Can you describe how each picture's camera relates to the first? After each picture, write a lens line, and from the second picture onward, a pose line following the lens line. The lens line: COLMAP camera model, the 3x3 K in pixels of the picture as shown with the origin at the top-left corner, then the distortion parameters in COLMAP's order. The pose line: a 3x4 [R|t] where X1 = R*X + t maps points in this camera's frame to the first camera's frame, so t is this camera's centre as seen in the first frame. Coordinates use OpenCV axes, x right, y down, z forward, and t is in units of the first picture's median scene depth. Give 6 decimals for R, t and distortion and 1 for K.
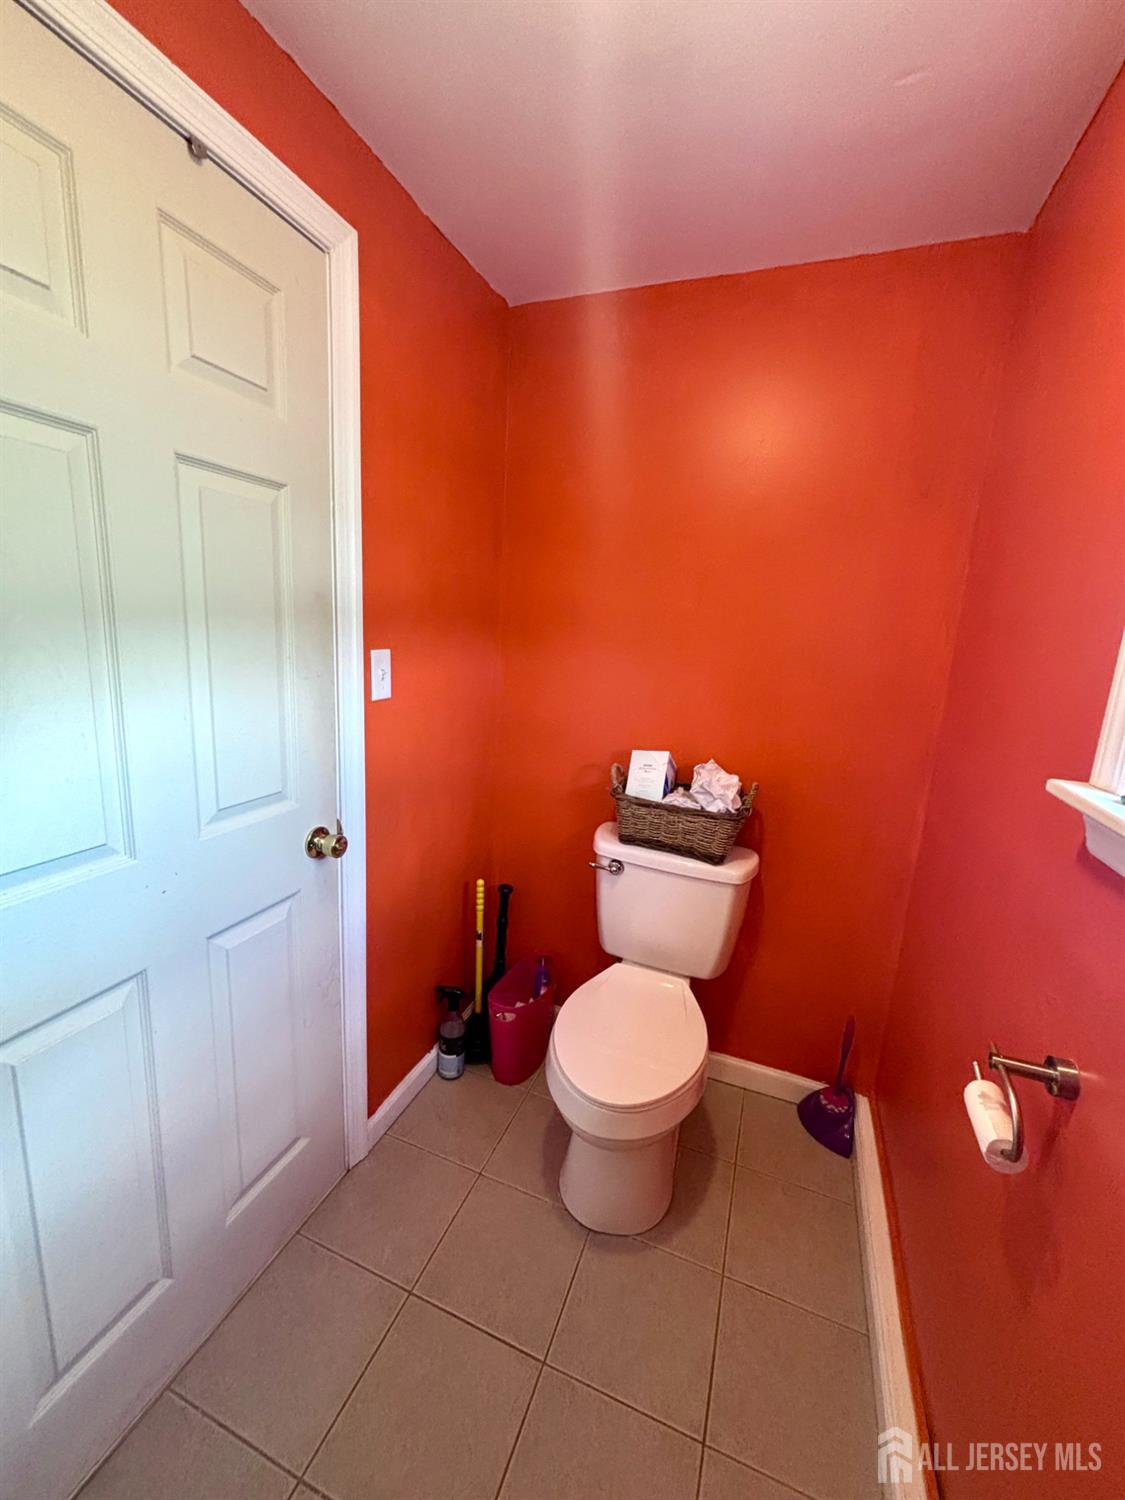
lens RADIAL K [[606.8, 0, 552.6], [0, 606.8, 753.4], [0, 0, 1]] dist [0.003392, 0.000492]
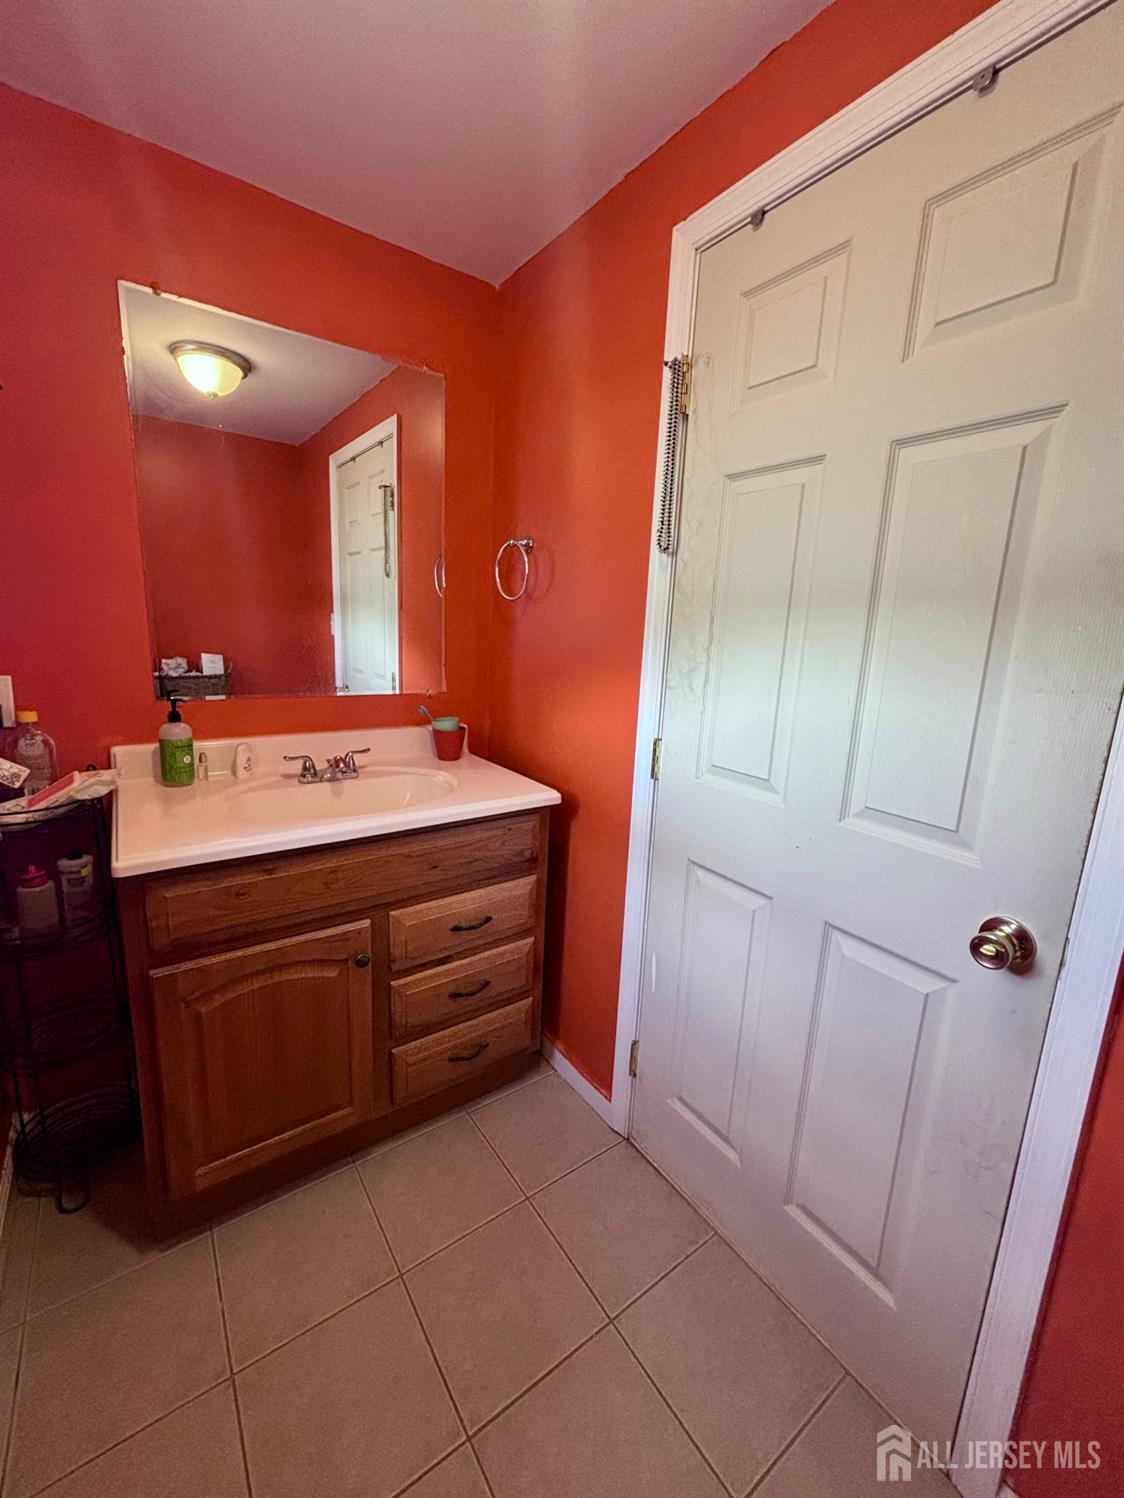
lens RADIAL K [[606.0, 0, 552.3], [0, 606.0, 740.1], [0, 0, 1]] dist [0.003392, 0.000492]
pose [[-0.549444, 0.090079, -0.830660, 0.493895], [-0.237257, 0.936427, 0.258484, -0.132599], [0.801137, 0.339102, -0.493142, 1.038218]]
